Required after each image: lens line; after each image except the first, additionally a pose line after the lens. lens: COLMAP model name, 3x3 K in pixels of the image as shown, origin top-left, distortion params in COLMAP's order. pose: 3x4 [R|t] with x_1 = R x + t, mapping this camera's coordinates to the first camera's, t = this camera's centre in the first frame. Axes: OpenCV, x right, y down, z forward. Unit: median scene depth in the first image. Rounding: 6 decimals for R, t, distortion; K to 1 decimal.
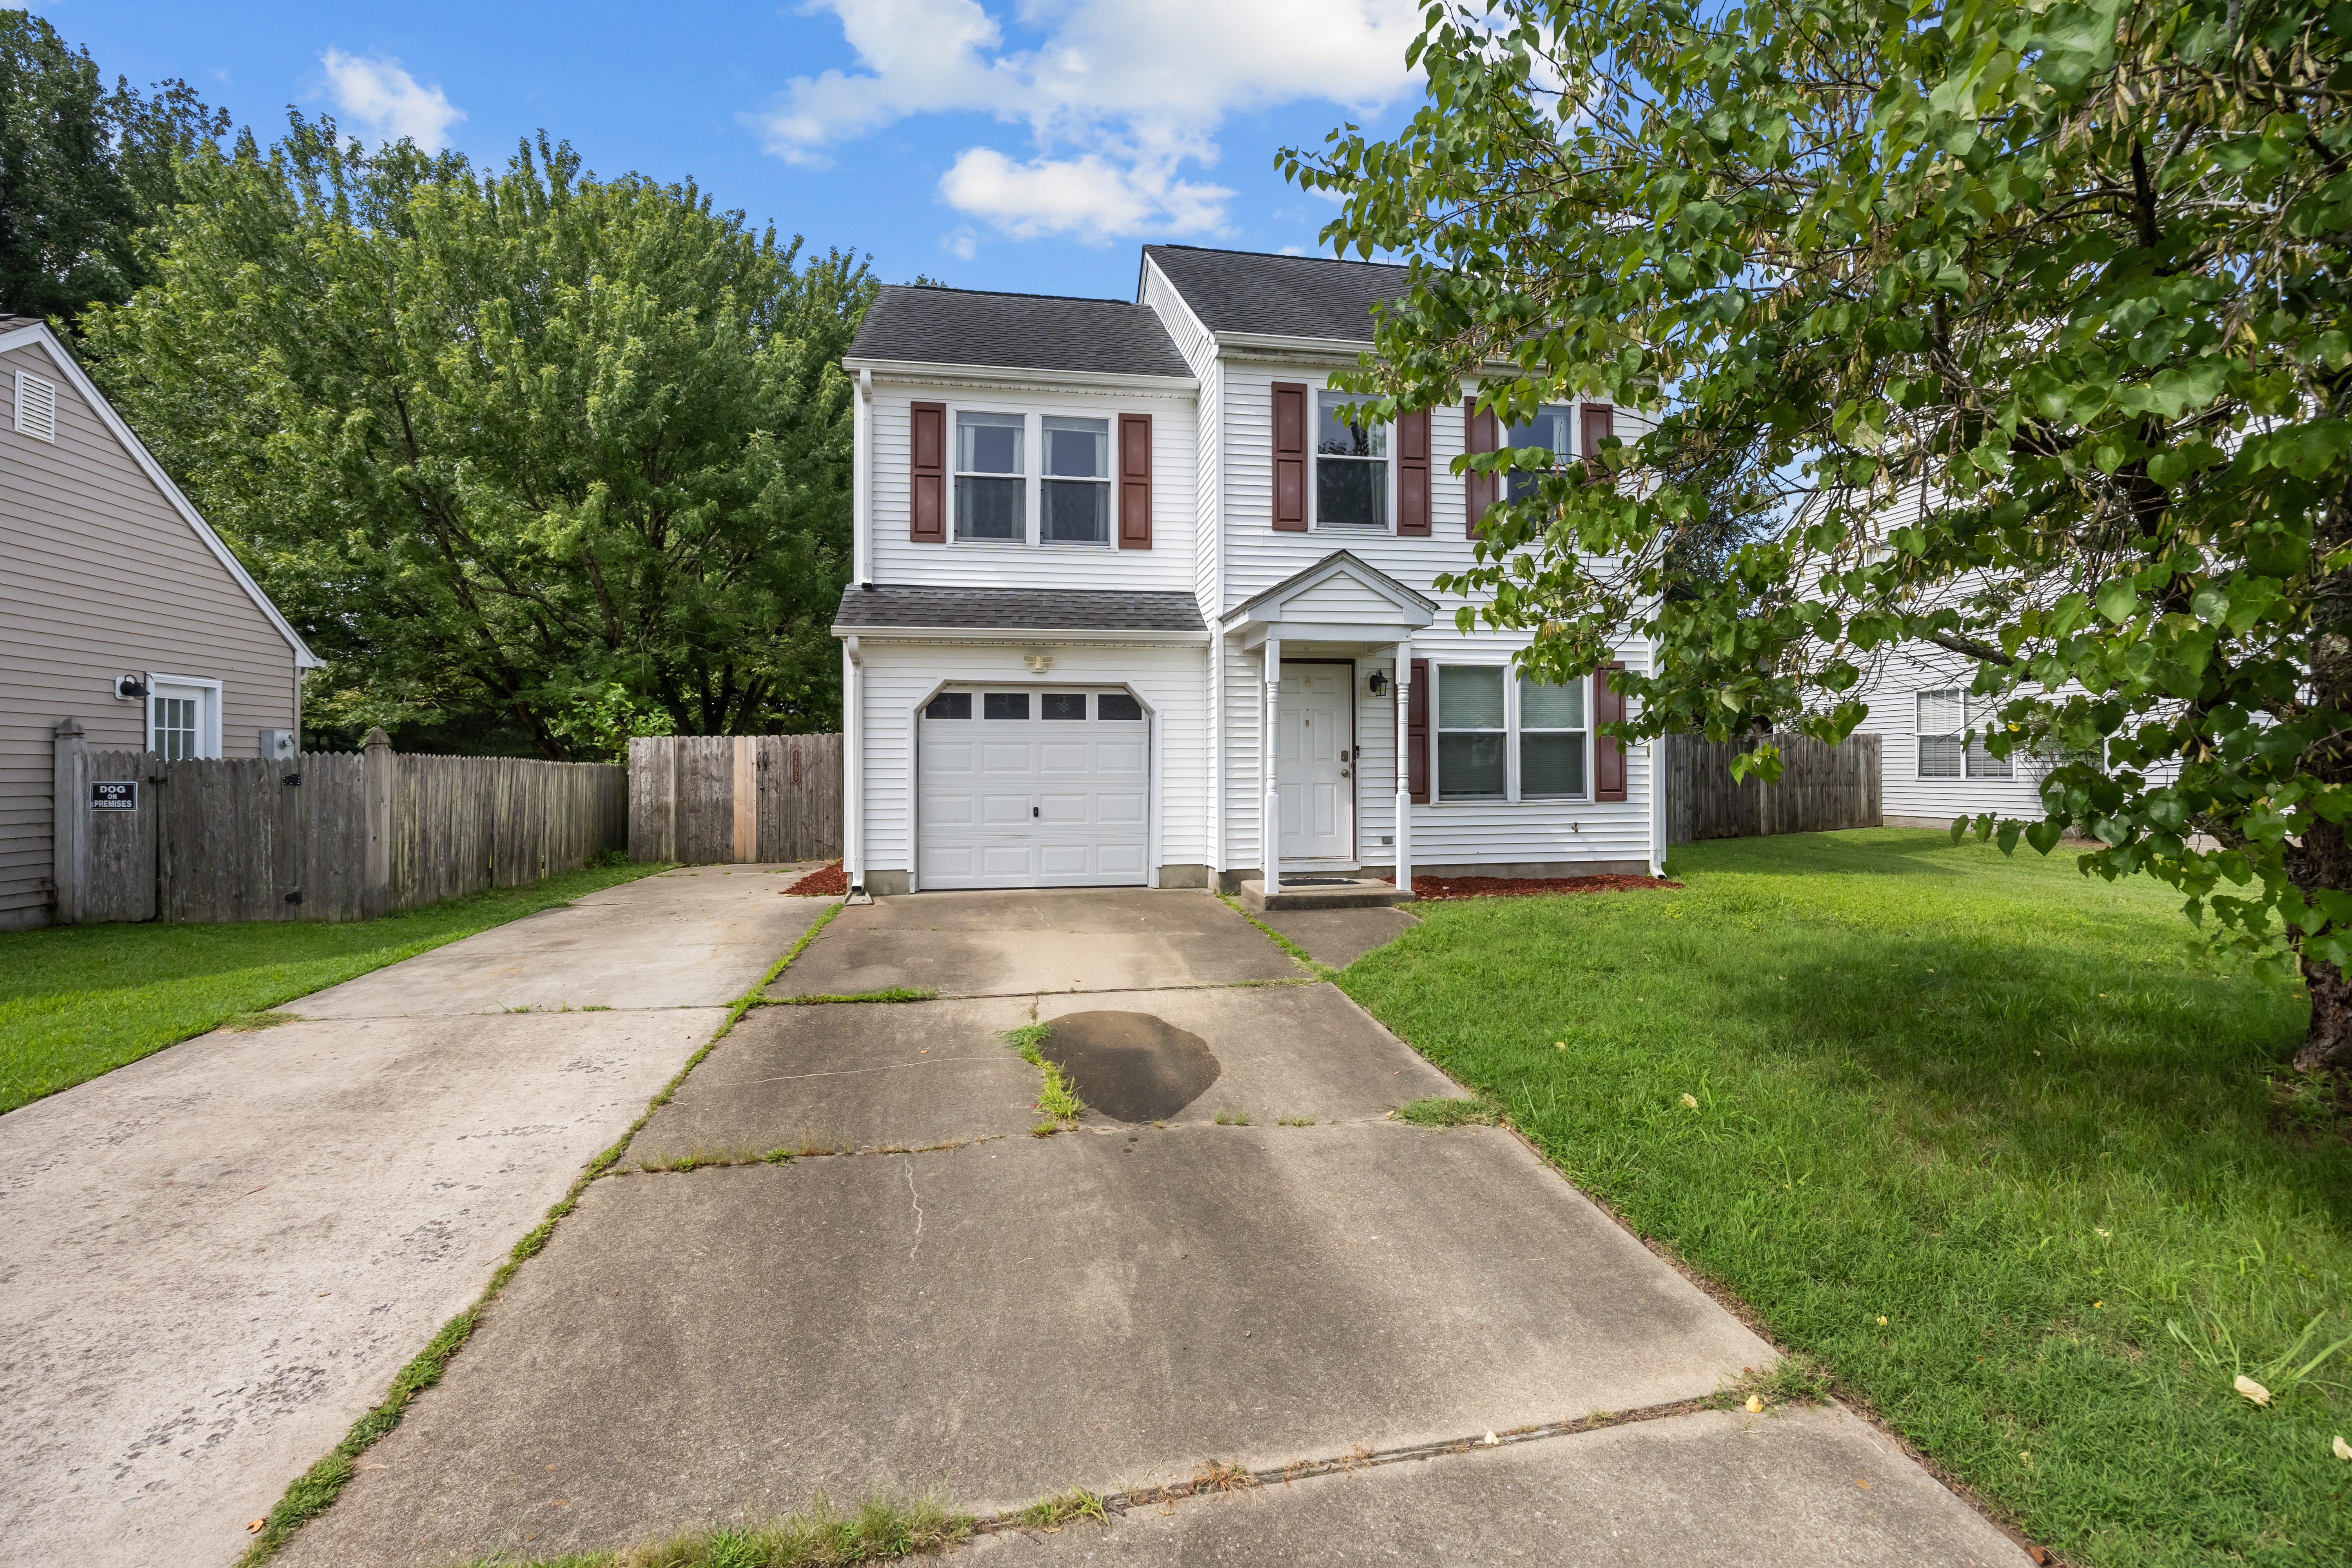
lens RADIAL K [[1039.0, 0, 1179.0], [0, 1039.0, 765.9], [0, 0, 1]] dist [-0.015245, 0.001164]
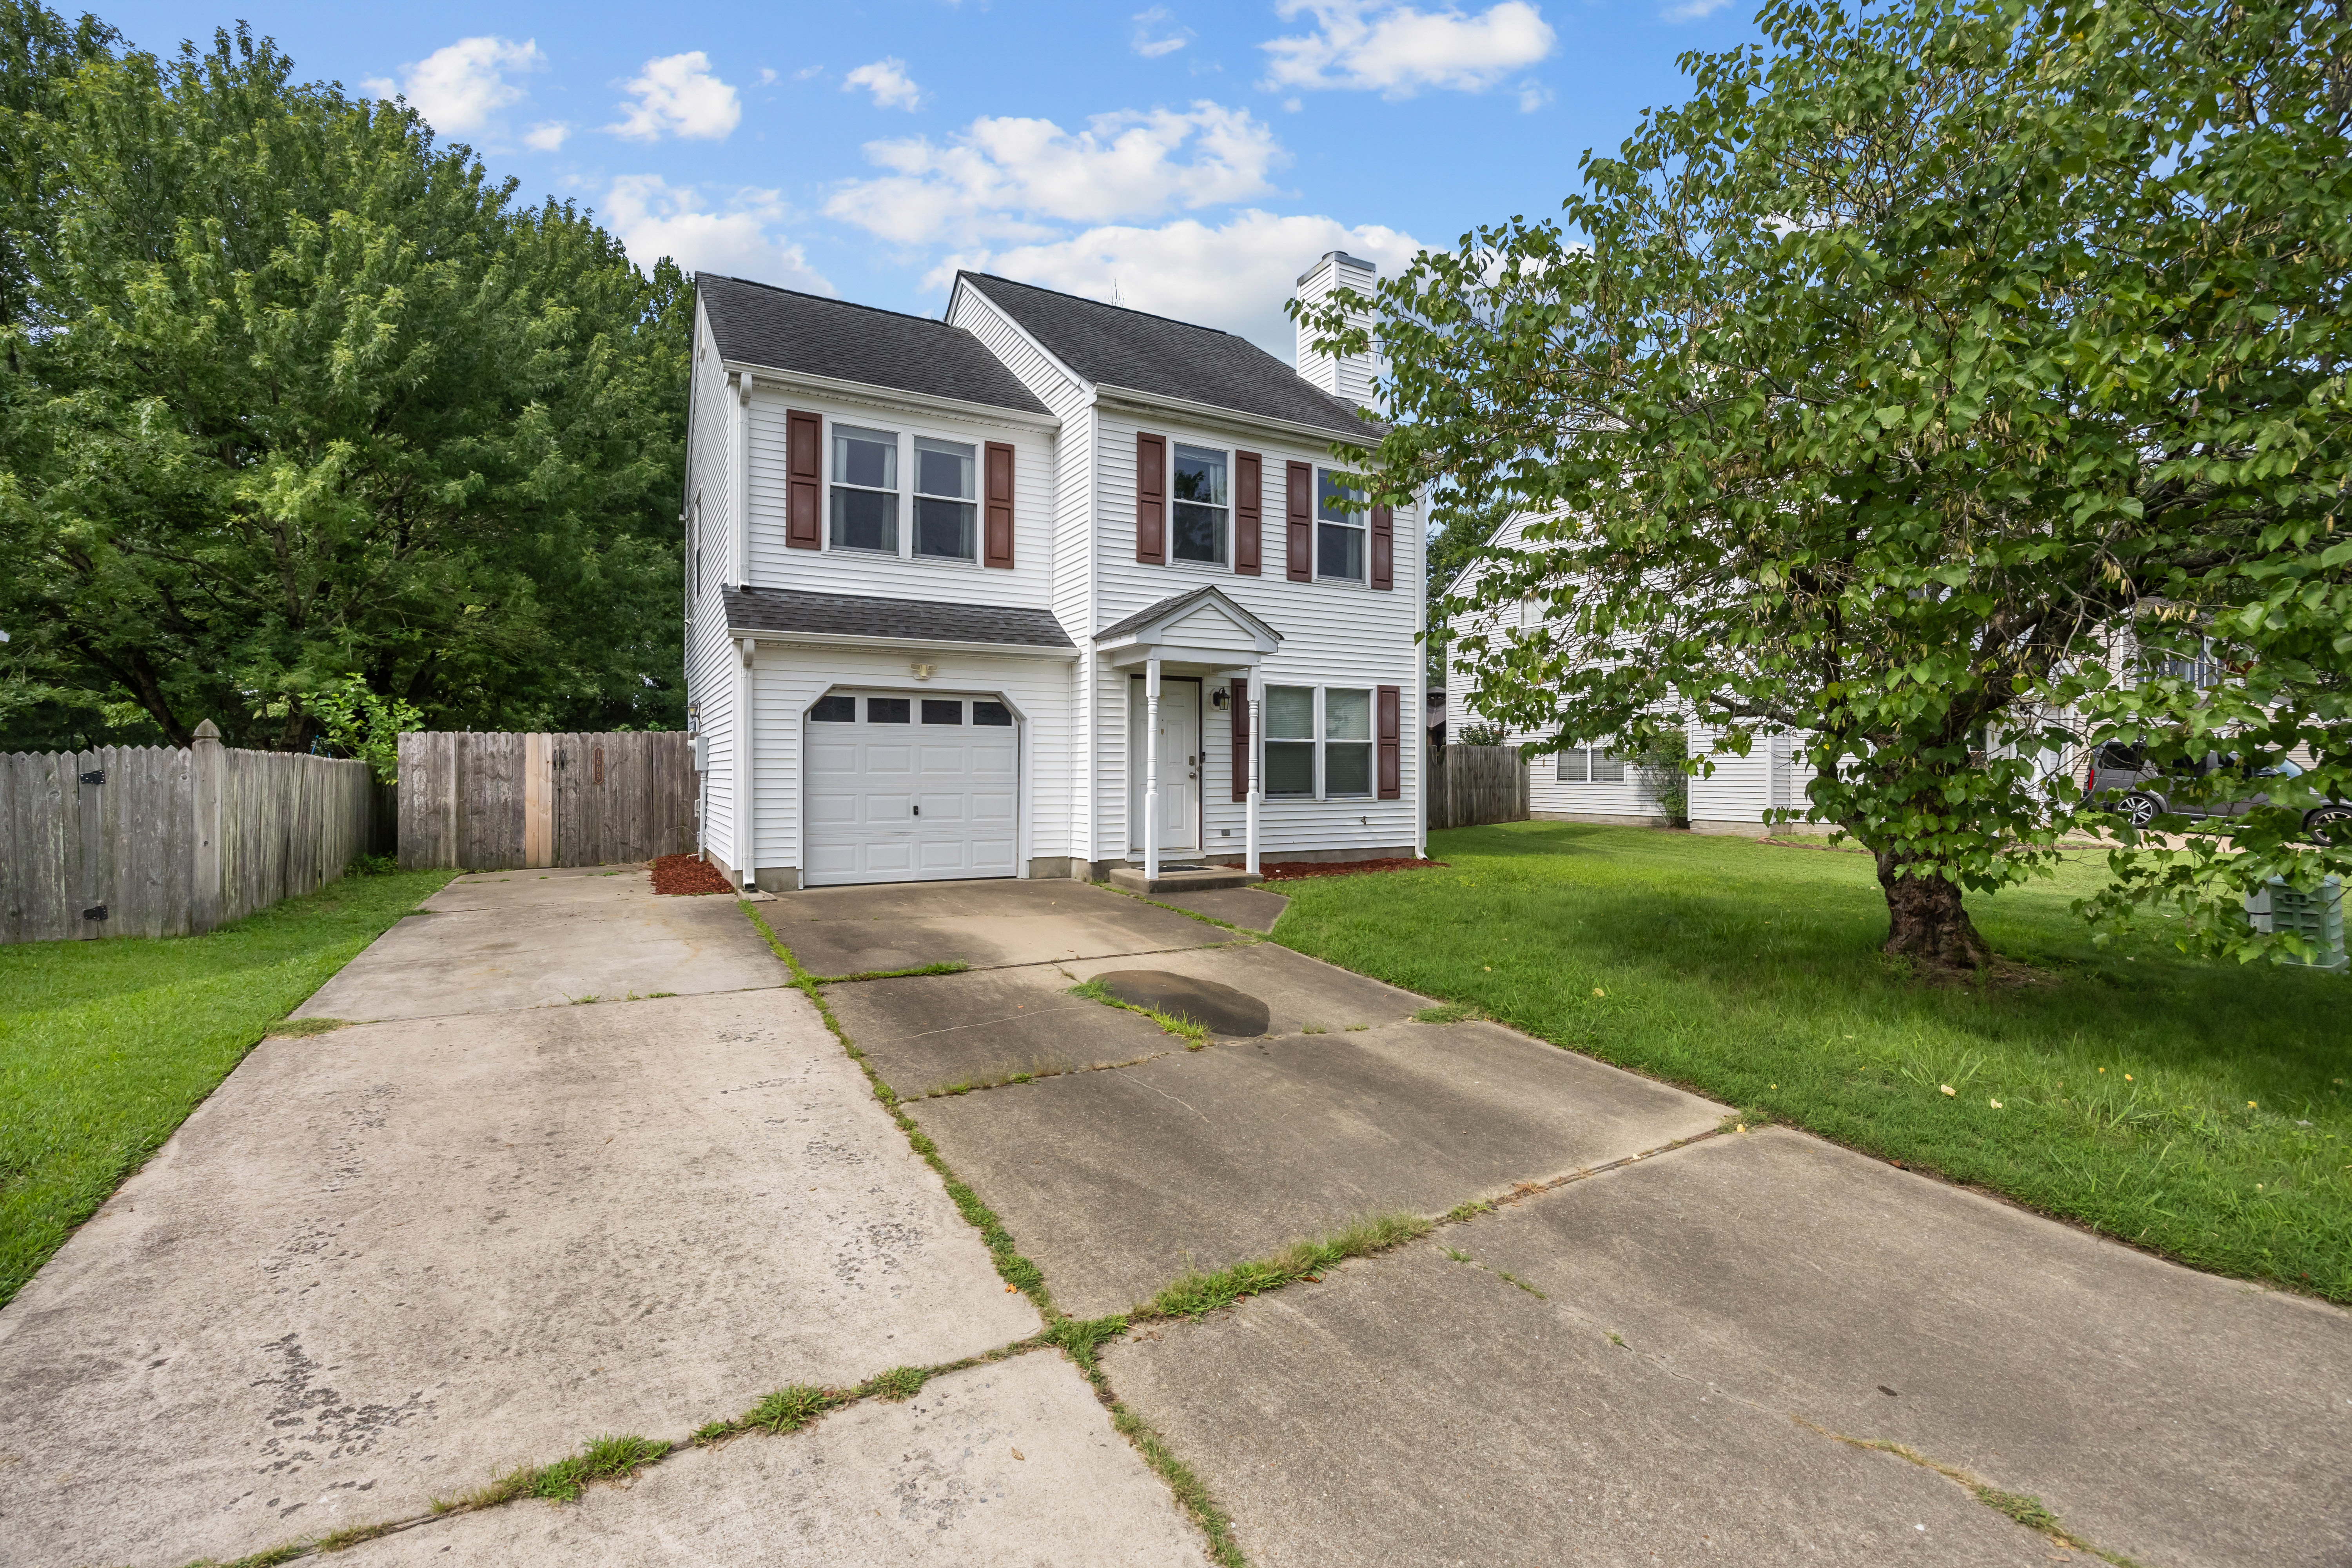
lens RADIAL K [[1039.0, 0, 1166.8], [0, 1039.0, 782.4], [0, 0, 1]] dist [-0.015245, 0.001164]
pose [[0.947594, 0.002714, 0.319466, -0.241856], [-0.006978, 0.999901, 0.012203, 0.000714], [-0.319402, -0.013793, 0.947519, -0.094397]]
